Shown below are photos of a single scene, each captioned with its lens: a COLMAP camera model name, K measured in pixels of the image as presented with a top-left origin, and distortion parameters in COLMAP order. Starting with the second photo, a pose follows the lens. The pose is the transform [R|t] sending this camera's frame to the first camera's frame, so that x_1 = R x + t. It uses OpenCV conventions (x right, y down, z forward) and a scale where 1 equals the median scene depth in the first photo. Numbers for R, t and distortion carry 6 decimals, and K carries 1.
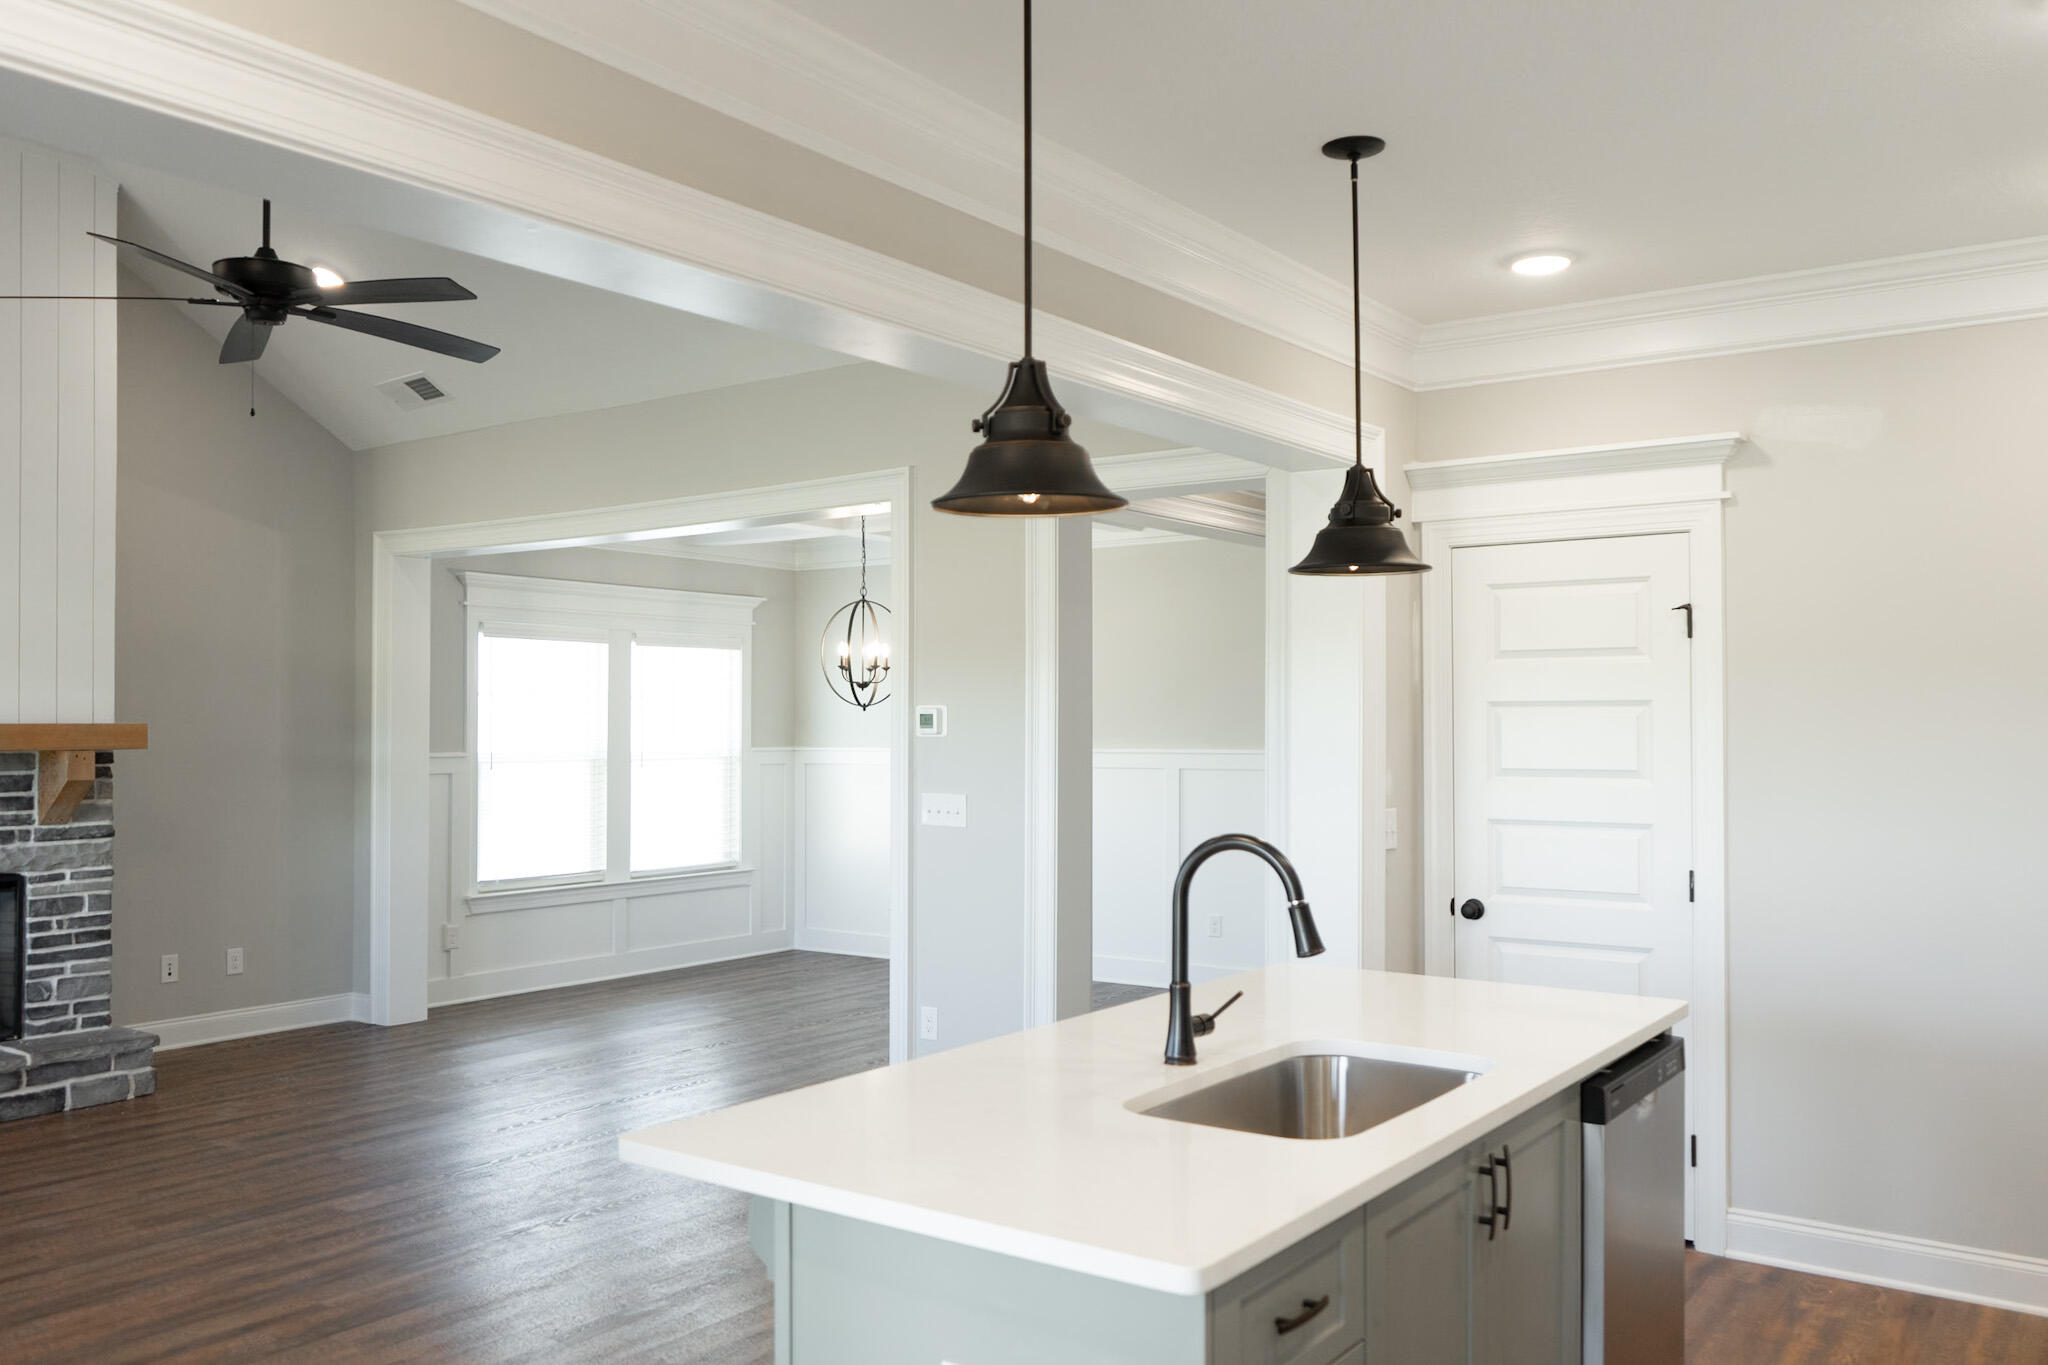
lens RADIAL K [[1679.2, 0, 1024.0], [0, 1679.2, 725.7], [0, 0, 1]] dist [0.013205, -0.003574]
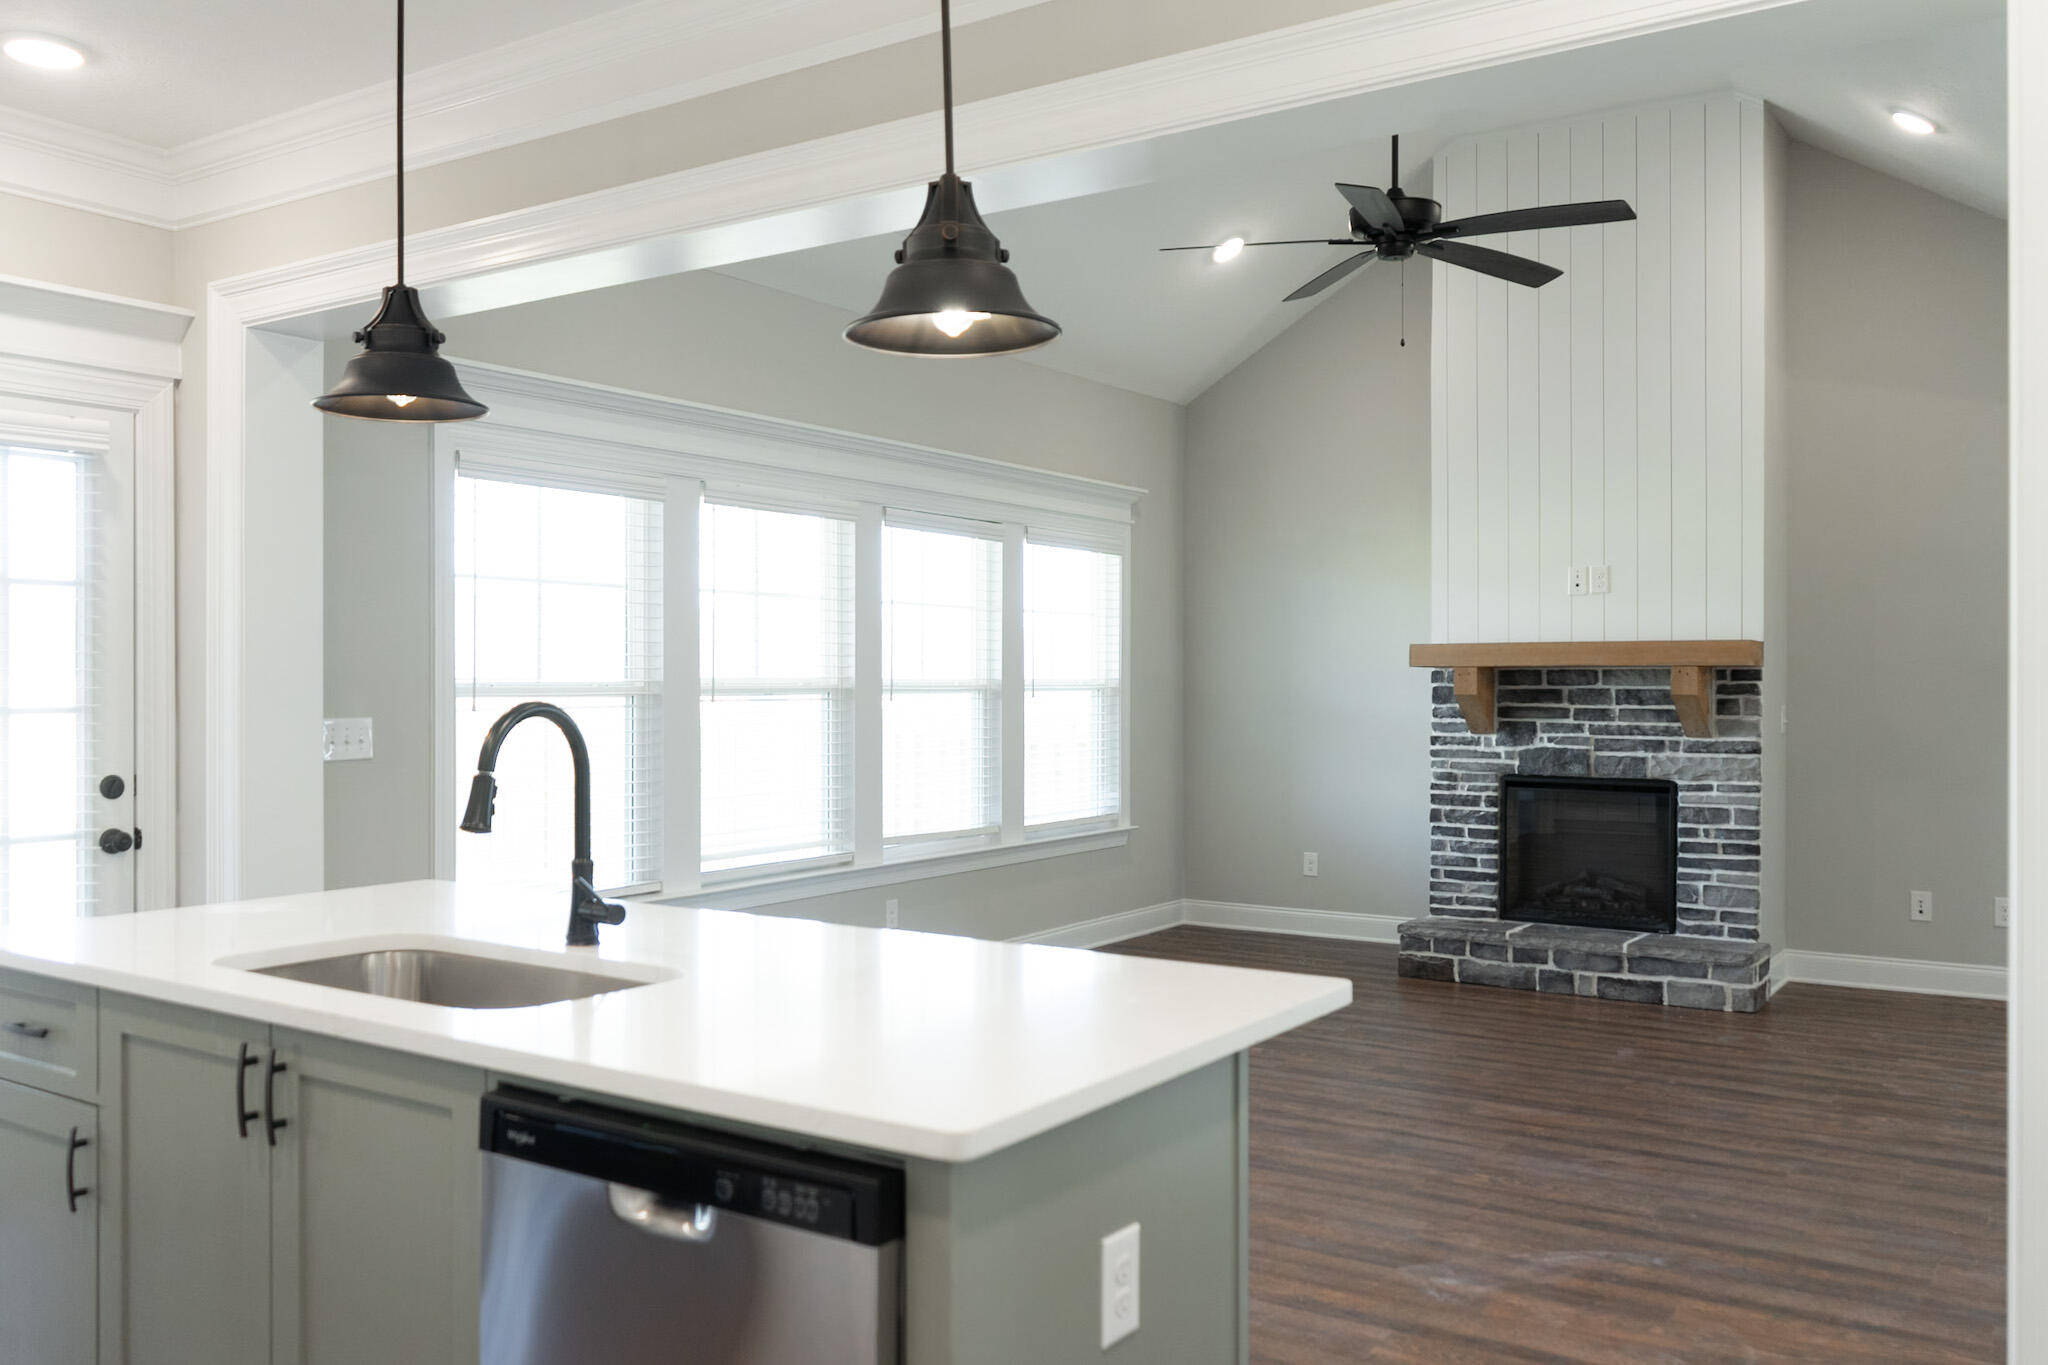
lens RADIAL K [[1679.2, 0, 1013.3], [0, 1679.2, 692.6], [0, 0, 1]] dist [0.013205, -0.003574]
pose [[0.038504, 0.009077, -0.999217, 0.456364], [-0.002490, 0.999957, 0.008988, 0.022023], [0.999255, 0.002142, 0.038525, 0.526863]]
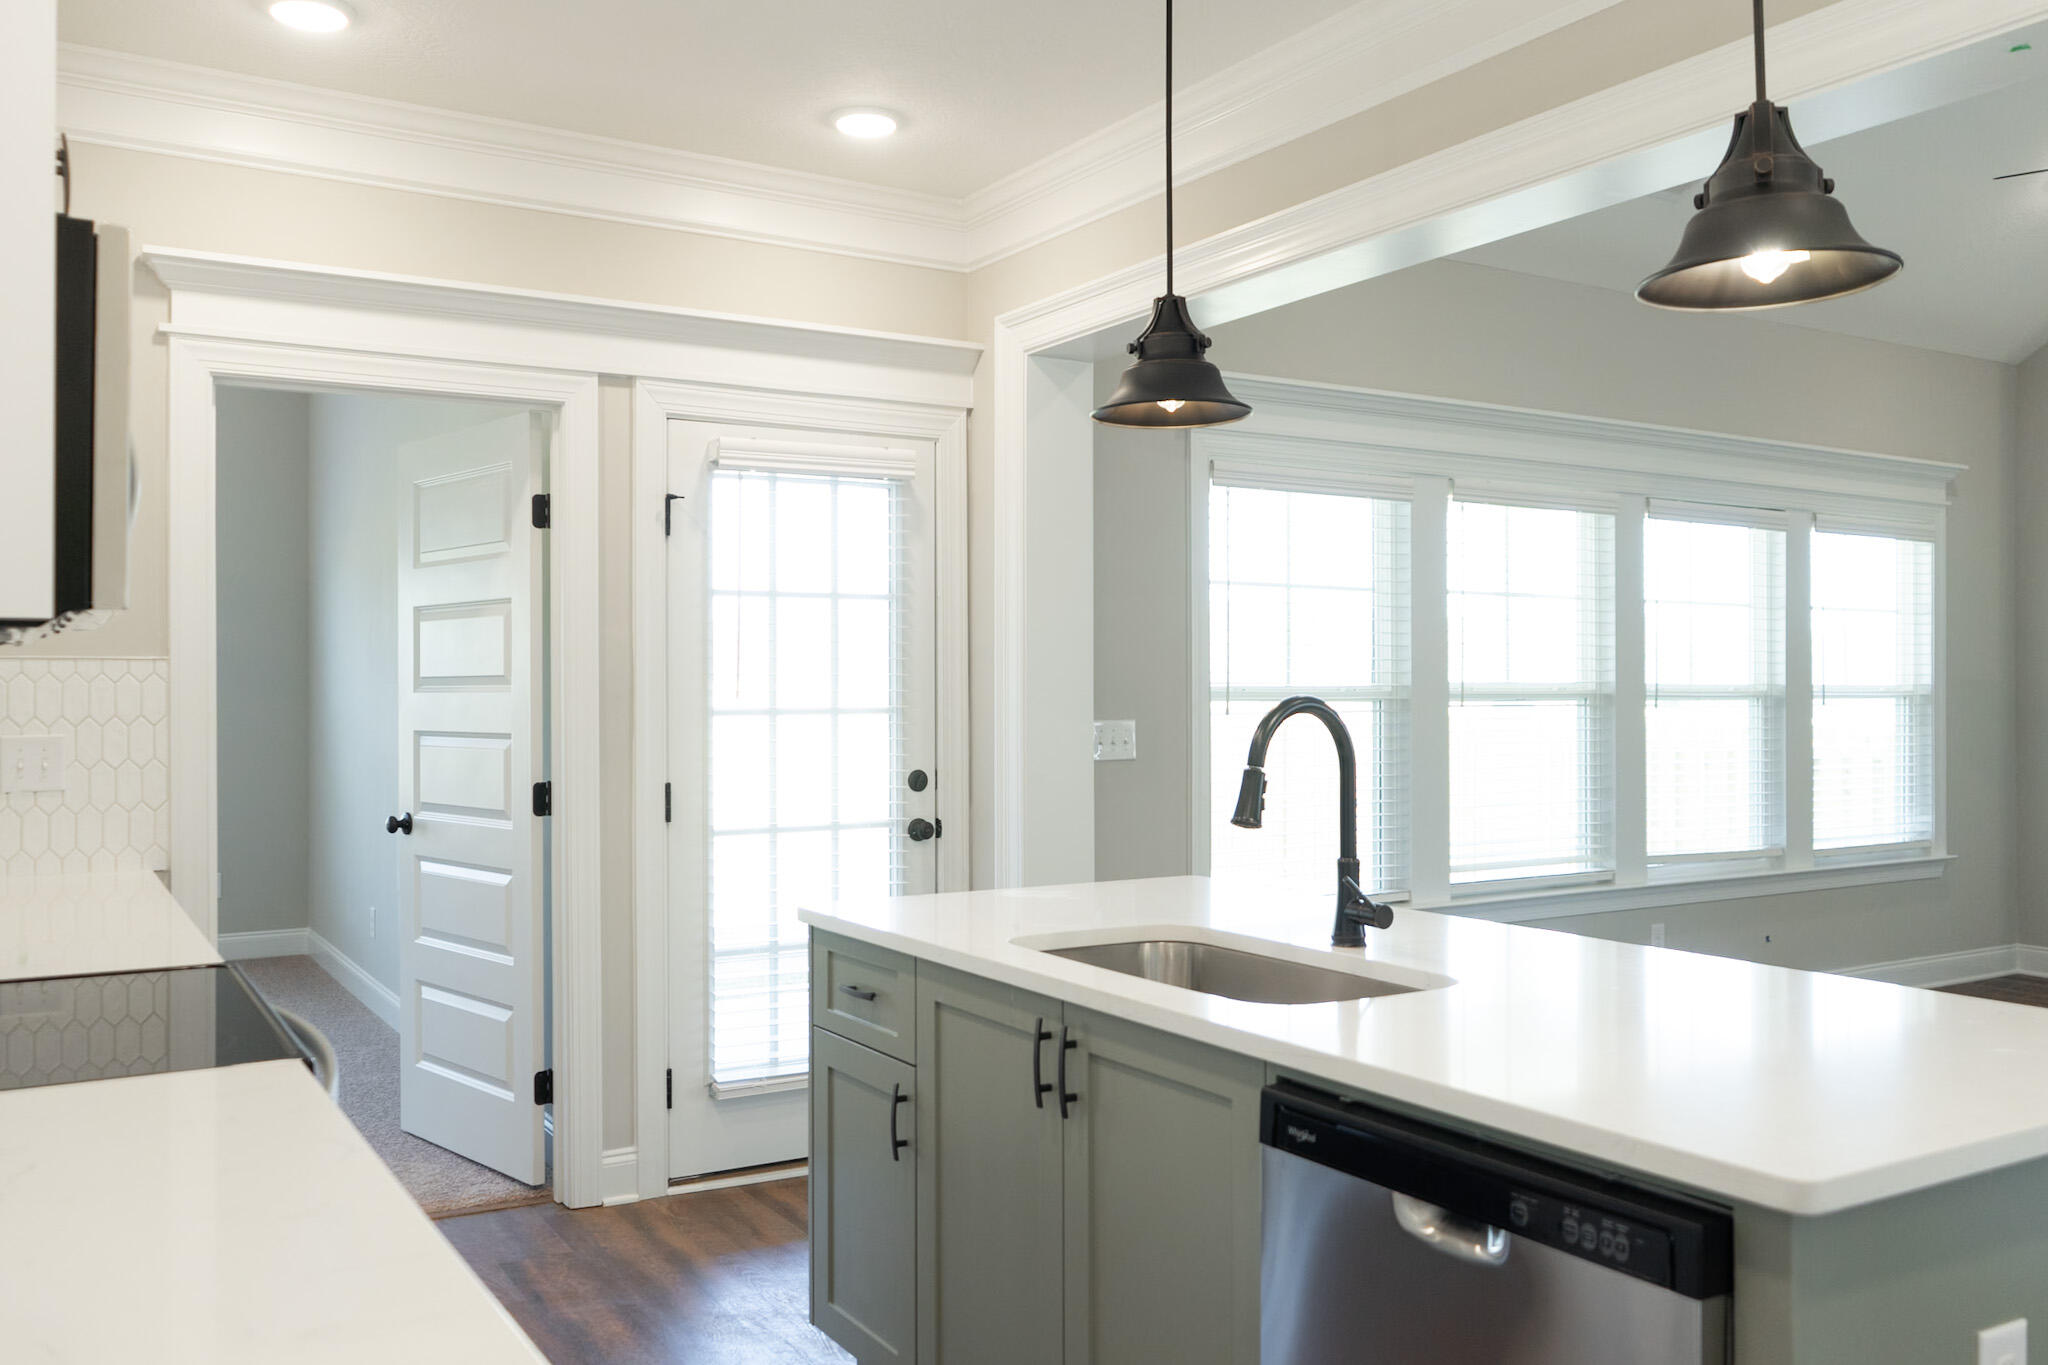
lens RADIAL K [[1679.2, 0, 1015.4], [0, 1679.2, 692.6], [0, 0, 1]] dist [0.013205, -0.003574]
pose [[-0.372010, -0.001430, -0.928228, 0.441829], [0.001439, 0.999997, -0.002117, 0.029383], [0.928228, -0.002123, -0.372006, 0.509363]]
